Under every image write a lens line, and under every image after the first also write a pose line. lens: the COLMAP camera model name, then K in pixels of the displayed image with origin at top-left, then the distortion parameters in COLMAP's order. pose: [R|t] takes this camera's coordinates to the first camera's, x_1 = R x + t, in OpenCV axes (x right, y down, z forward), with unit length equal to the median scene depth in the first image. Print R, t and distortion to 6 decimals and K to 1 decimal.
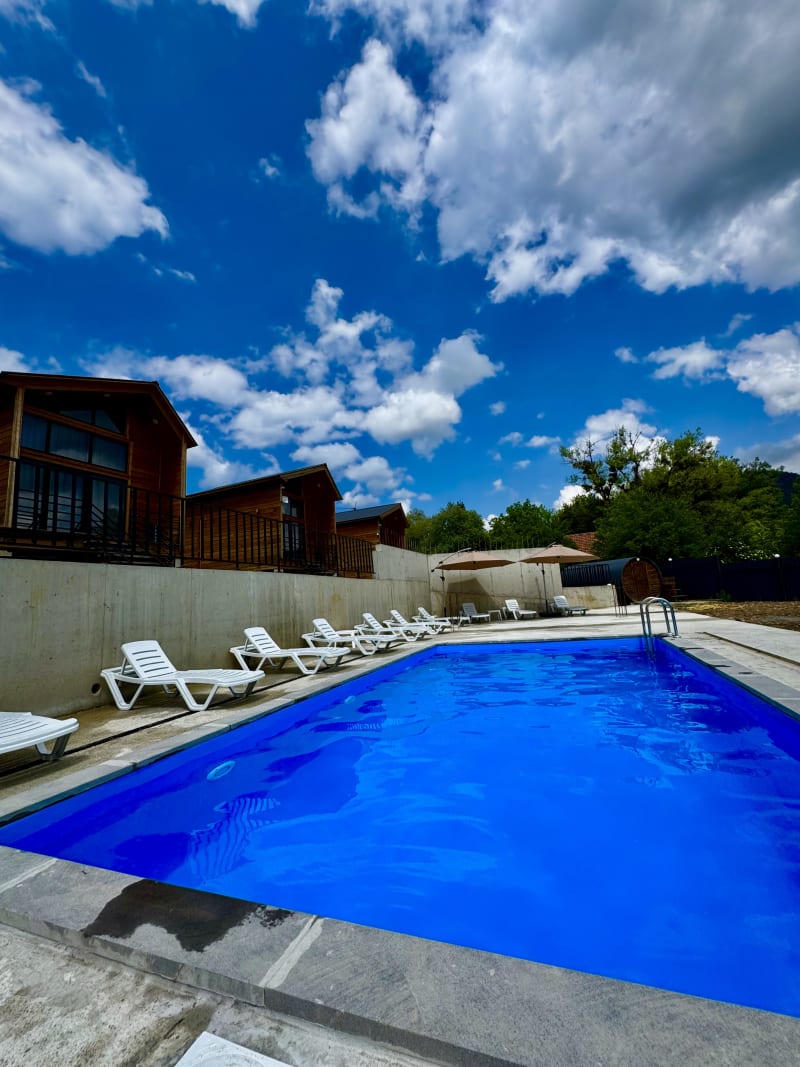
lens RADIAL K [[424.0, 0, 400.0], [0, 424.0, 533.5], [0, 0, 1]] dist [0.000748, -0.000029]
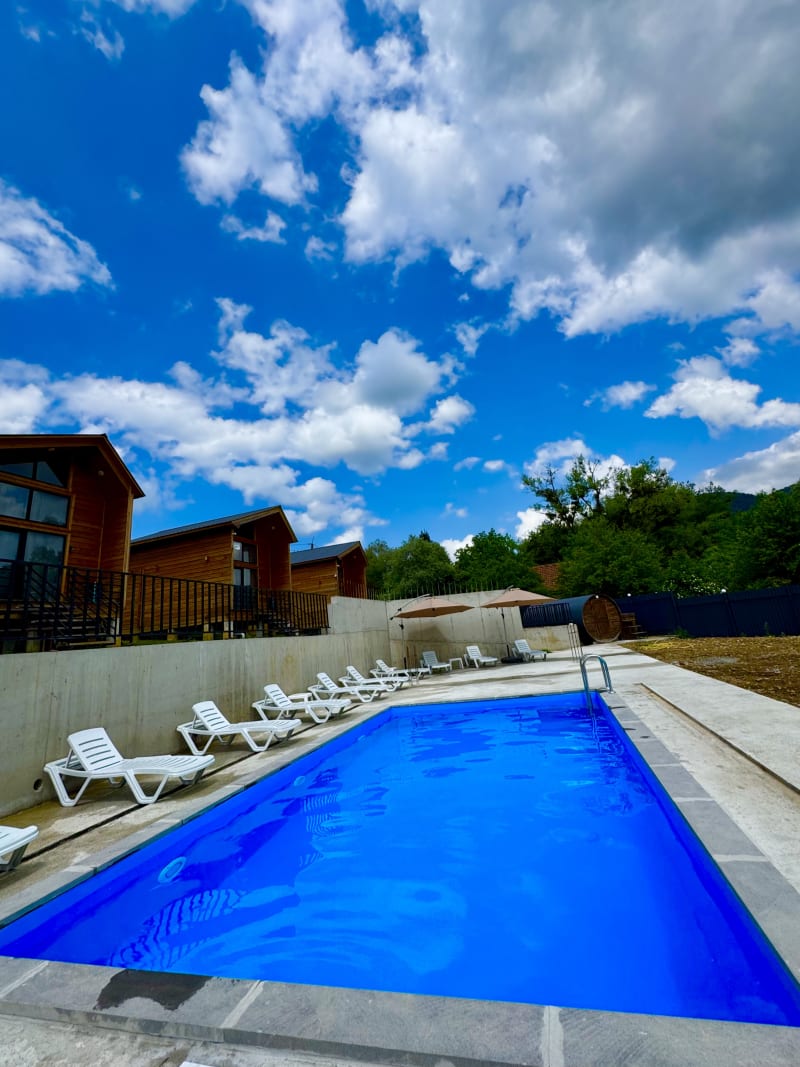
lens RADIAL K [[453.7, 0, 399.1], [0, 453.7, 502.6], [0, 0, 1]] dist [-0.001348, 0.000187]
pose [[0.996509, -0.016179, 0.081901, 0.025546], [0.026831, 0.991061, -0.130686, -0.071555], [-0.079054, 0.132428, 0.988035, -0.112201]]
